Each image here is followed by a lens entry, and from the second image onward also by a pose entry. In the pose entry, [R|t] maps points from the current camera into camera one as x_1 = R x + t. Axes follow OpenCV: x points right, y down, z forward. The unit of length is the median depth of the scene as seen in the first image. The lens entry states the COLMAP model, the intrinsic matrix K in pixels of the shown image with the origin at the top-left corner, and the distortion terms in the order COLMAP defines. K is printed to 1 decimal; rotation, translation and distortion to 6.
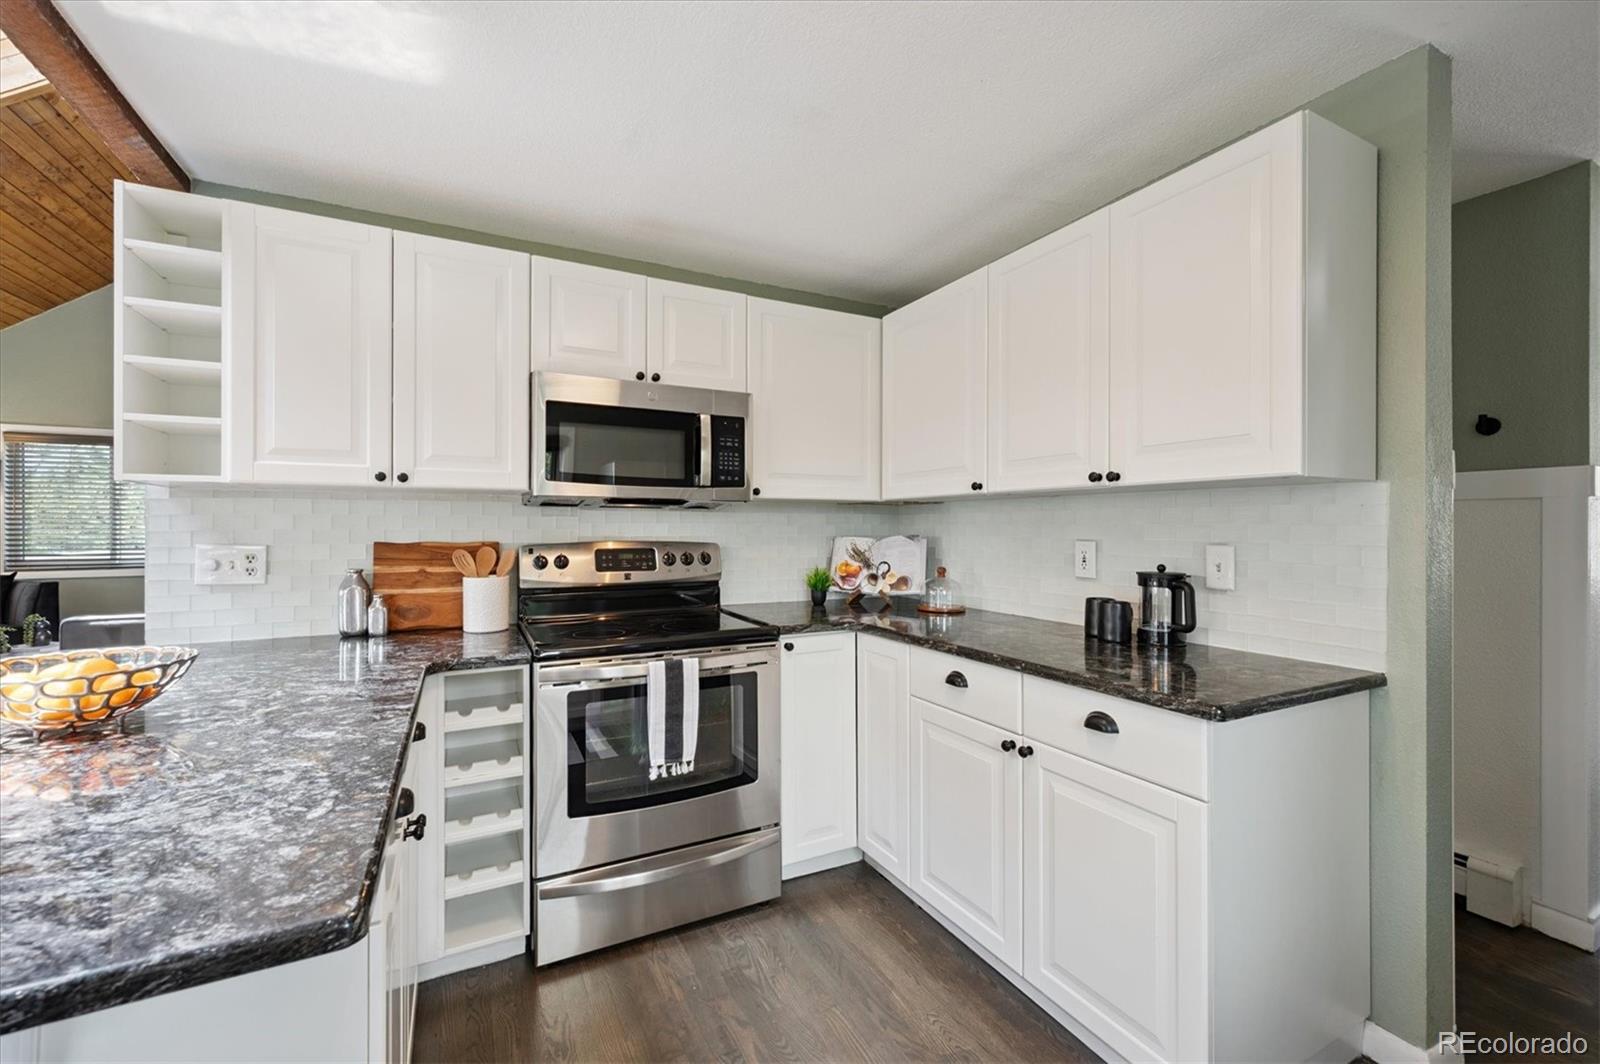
lens RADIAL K [[644.8, 0, 800.0], [0, 644.8, 532.0], [0, 0, 1]] dist [0.001574, 0.000155]
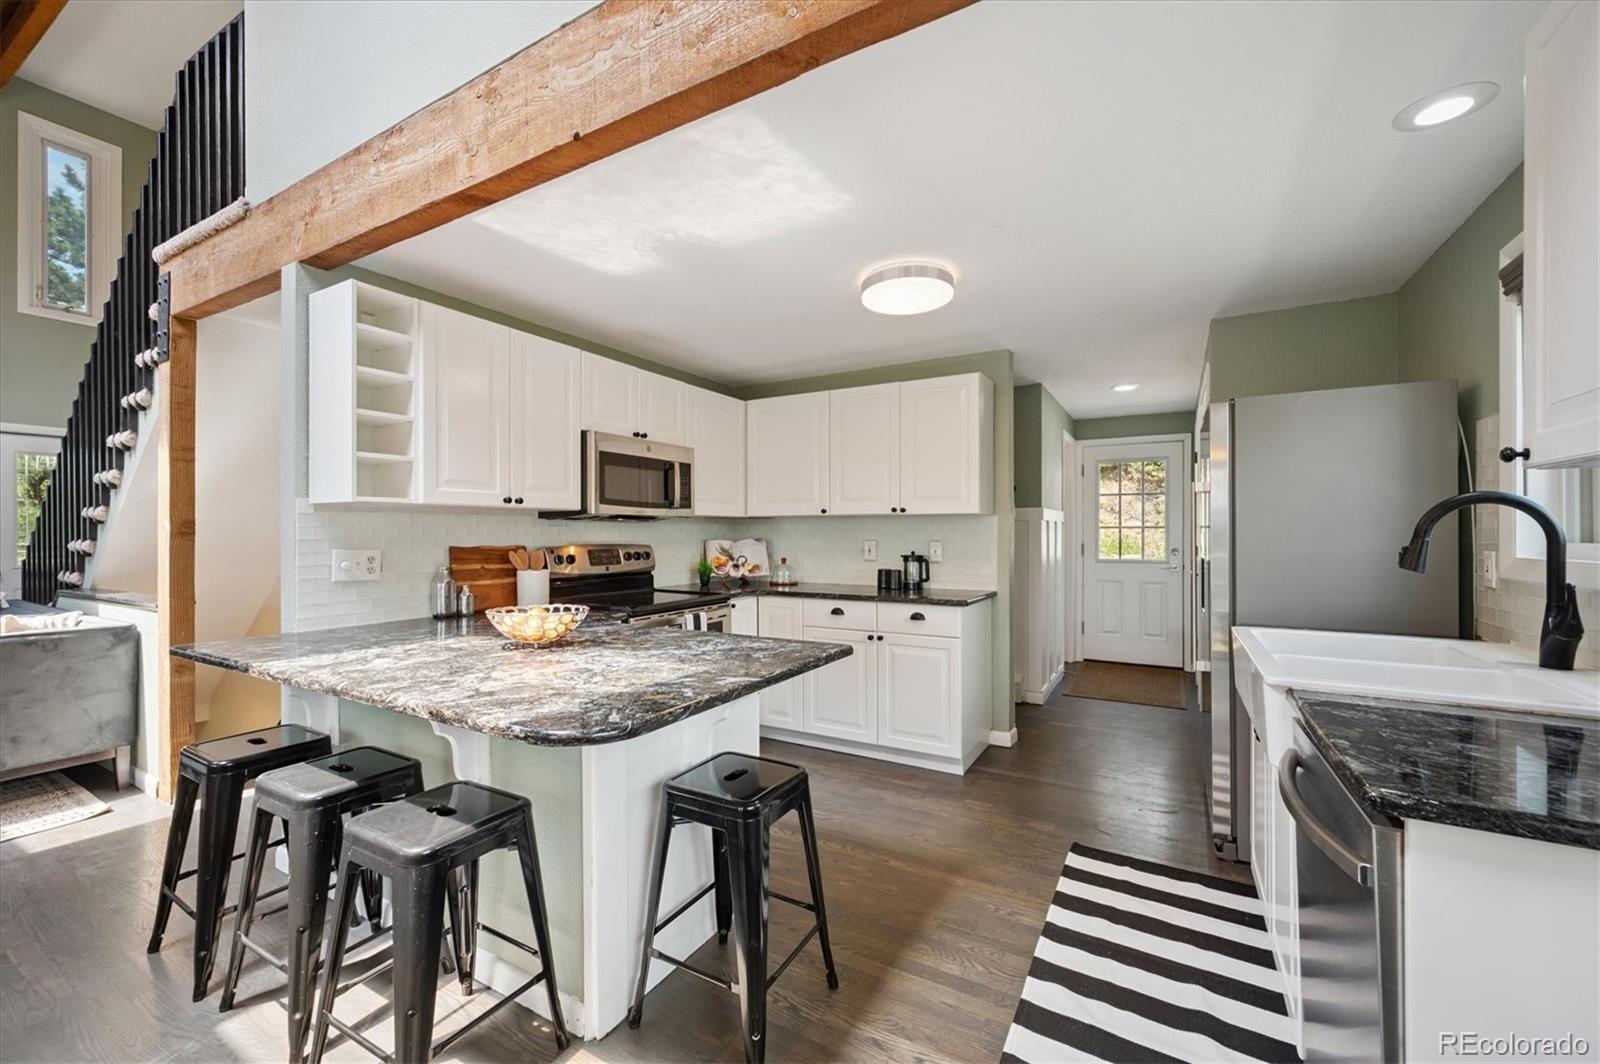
lens RADIAL K [[644.8, 0, 800.0], [0, 644.8, 532.0], [0, 0, 1]] dist [0.001574, 0.000155]
pose [[0.839967, -0.001562, 0.542636, -0.757284], [0.005179, 0.999973, -0.005137, -0.003215], [-0.542613, 0.007126, 0.839952, -0.483582]]
